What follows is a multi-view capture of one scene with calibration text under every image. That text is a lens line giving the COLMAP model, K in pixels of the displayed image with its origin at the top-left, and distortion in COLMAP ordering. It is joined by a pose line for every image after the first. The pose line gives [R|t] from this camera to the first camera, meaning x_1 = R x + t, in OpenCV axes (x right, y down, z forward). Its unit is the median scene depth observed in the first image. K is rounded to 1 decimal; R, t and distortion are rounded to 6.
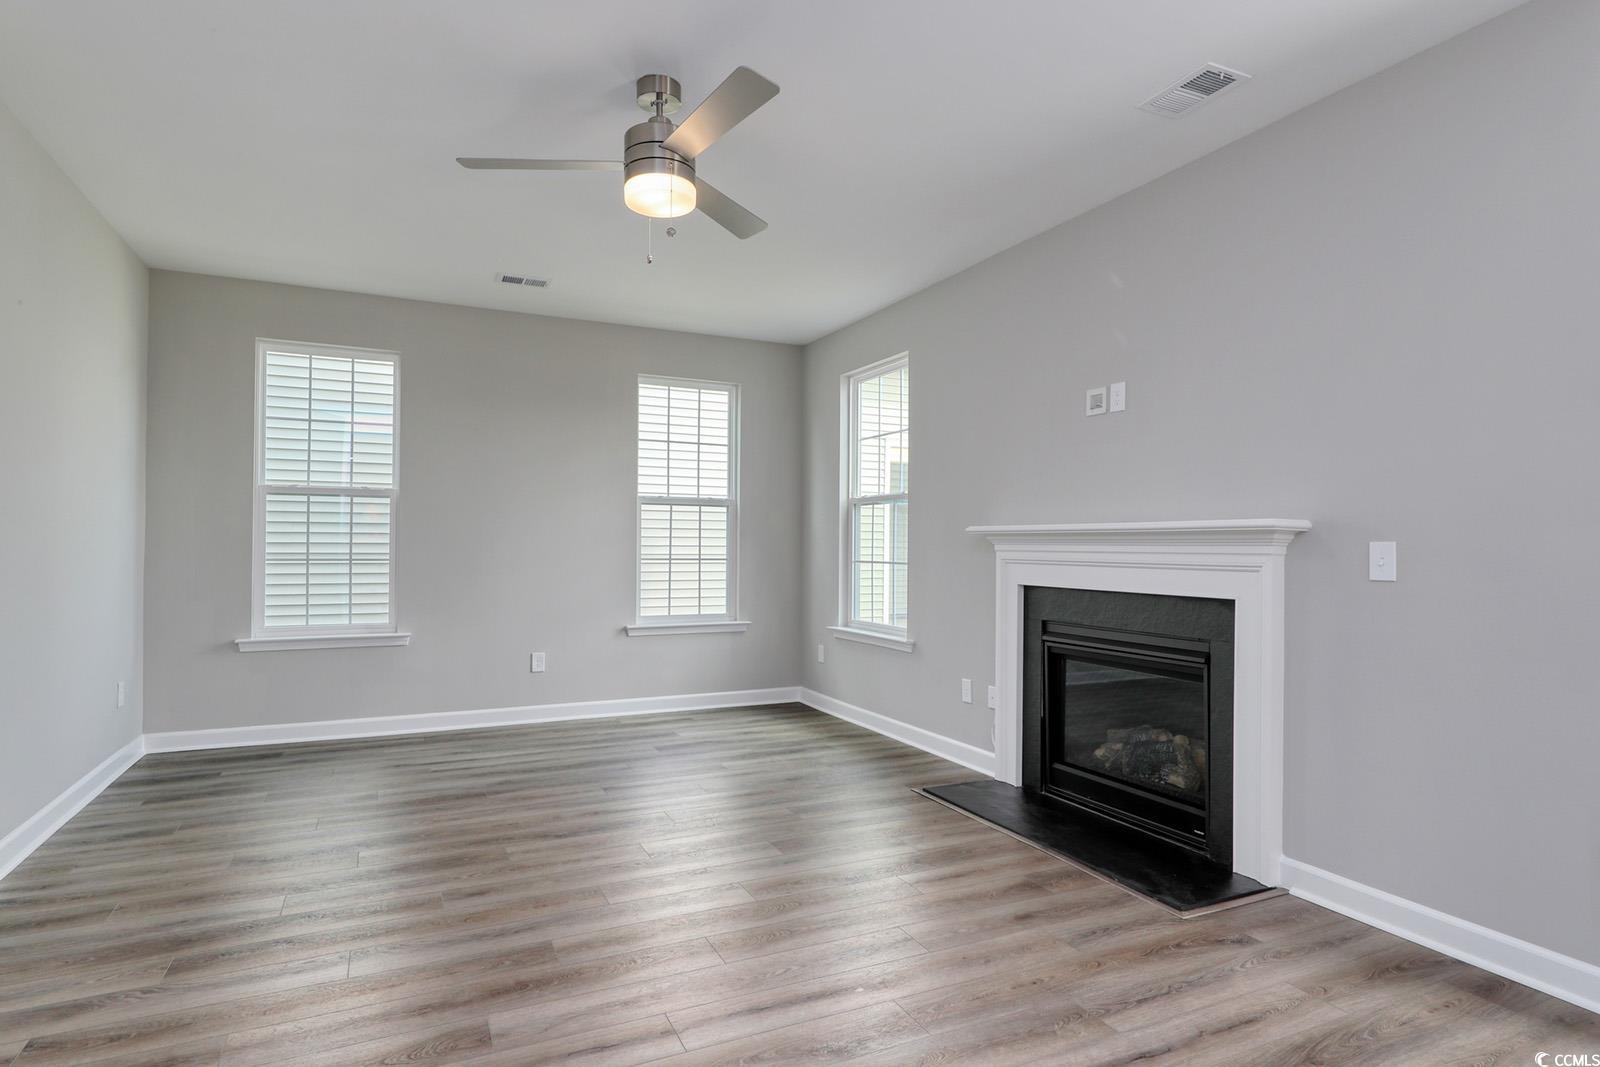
lens RADIAL K [[870.2, 0, 795.3], [0, 870.2, 534.6], [0, 0, 1]] dist [-0.004048, -0.000843]
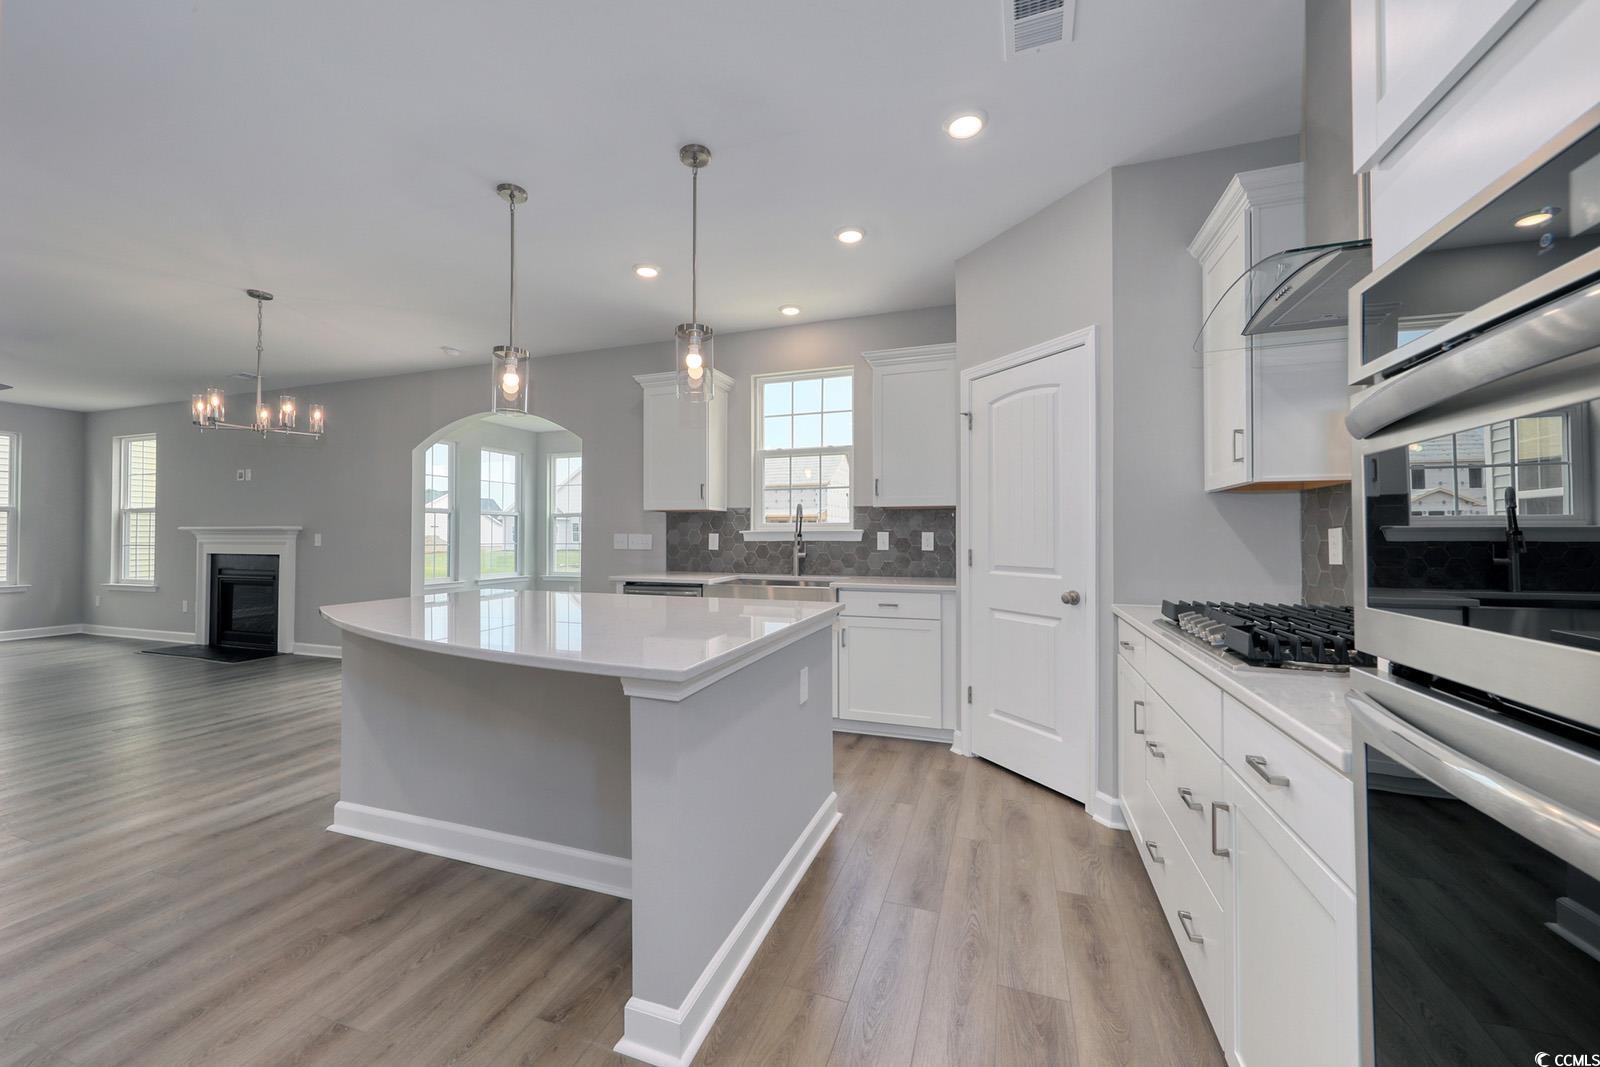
lens RADIAL K [[608.9, 0, 792.6], [0, 608.9, 526.7], [0, 0, 1]] dist [0.003326, -0.000606]
pose [[0.705207, 0.002961, 0.708996, 0.183106], [-0.003658, 0.999993, -0.000538, -0.013240], [-0.708992, -0.002214, 0.705213, -1.021613]]
